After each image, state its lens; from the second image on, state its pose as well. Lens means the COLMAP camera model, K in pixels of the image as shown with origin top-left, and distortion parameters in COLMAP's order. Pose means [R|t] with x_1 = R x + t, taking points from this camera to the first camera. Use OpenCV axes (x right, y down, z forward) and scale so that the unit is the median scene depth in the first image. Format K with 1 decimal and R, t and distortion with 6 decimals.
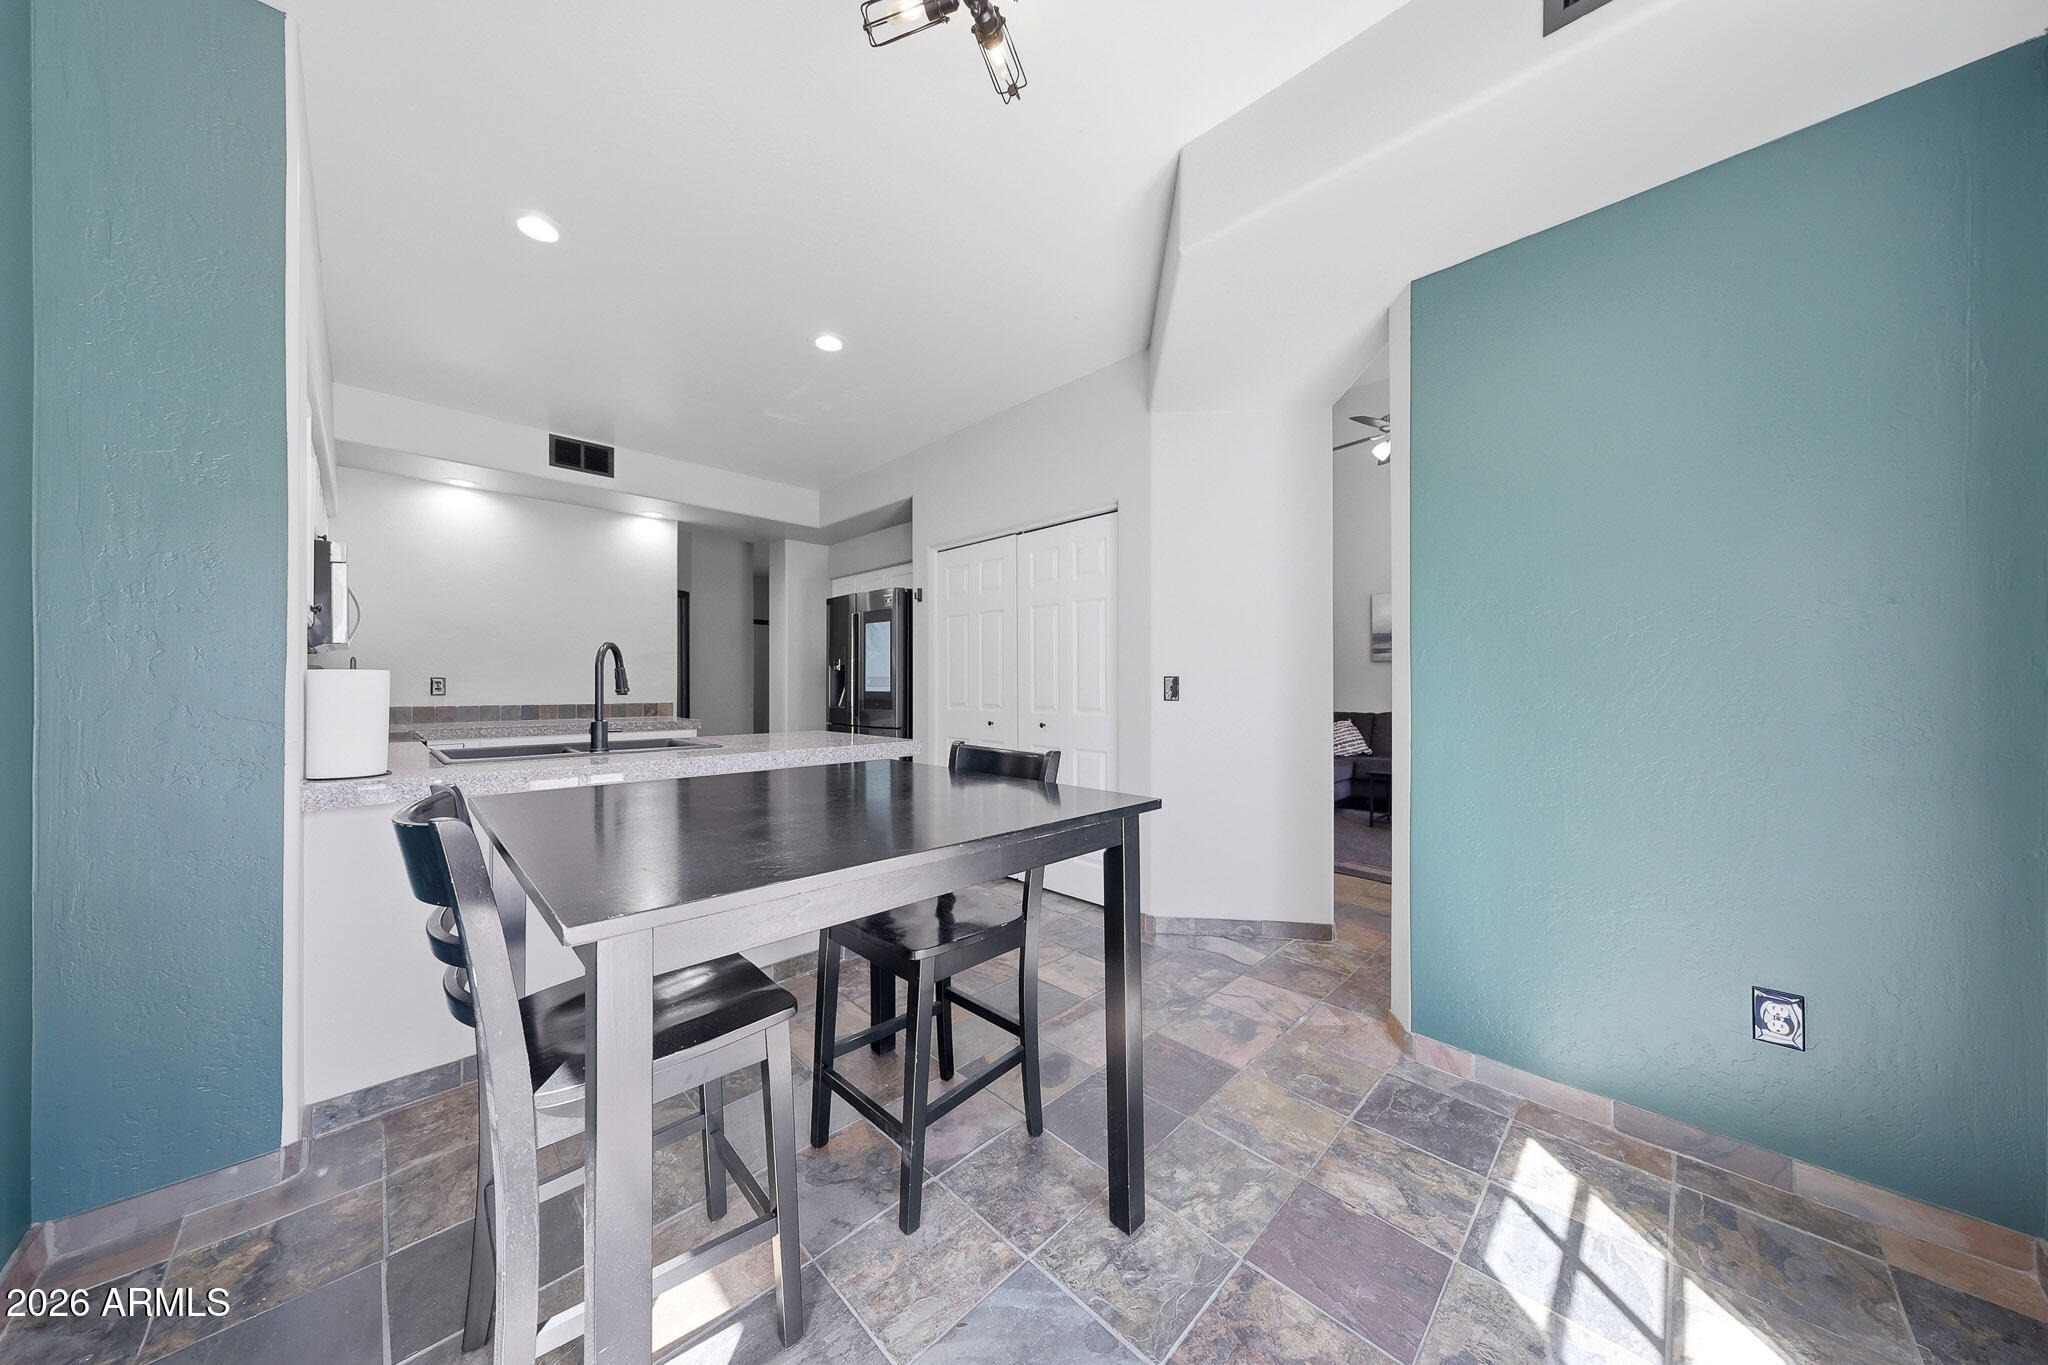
lens RADIAL K [[686.2, 0, 1027.4], [0, 686.2, 683.1], [0, 0, 1]] dist [-0.000597, -0.000176]
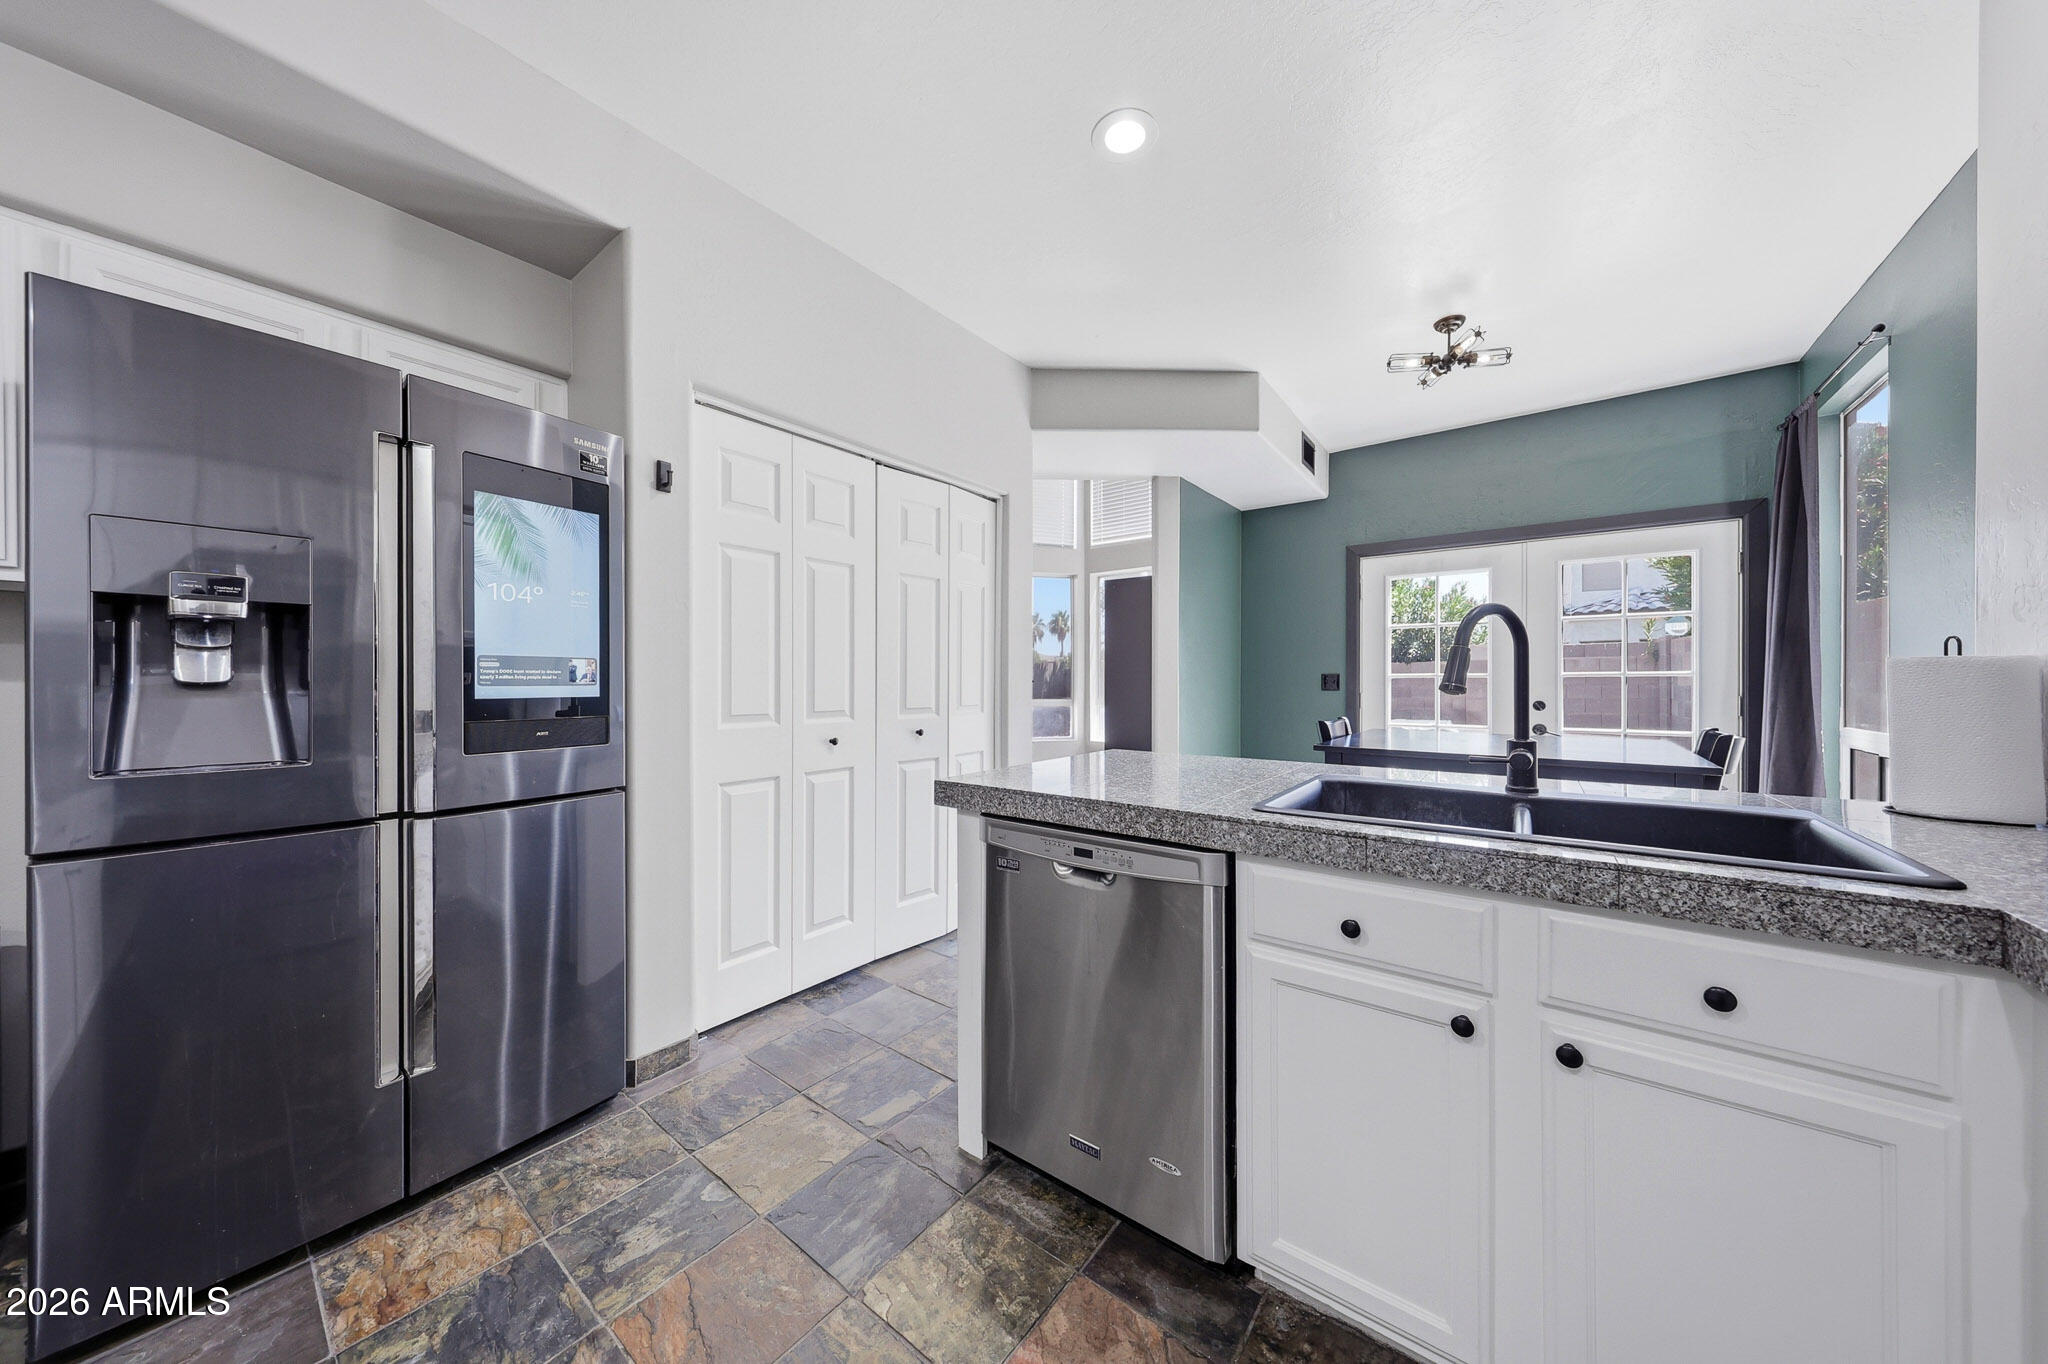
lens RADIAL K [[686.2, 0, 1008.2], [0, 686.2, 681.8], [0, 0, 1]] dist [-0.000597, -0.000176]
pose [[-0.110058, -0.000309, 0.993925, -0.611495], [-0.003101, 0.999995, -0.000033, 0.002899], [-0.993920, -0.003086, -0.110059, 0.819057]]
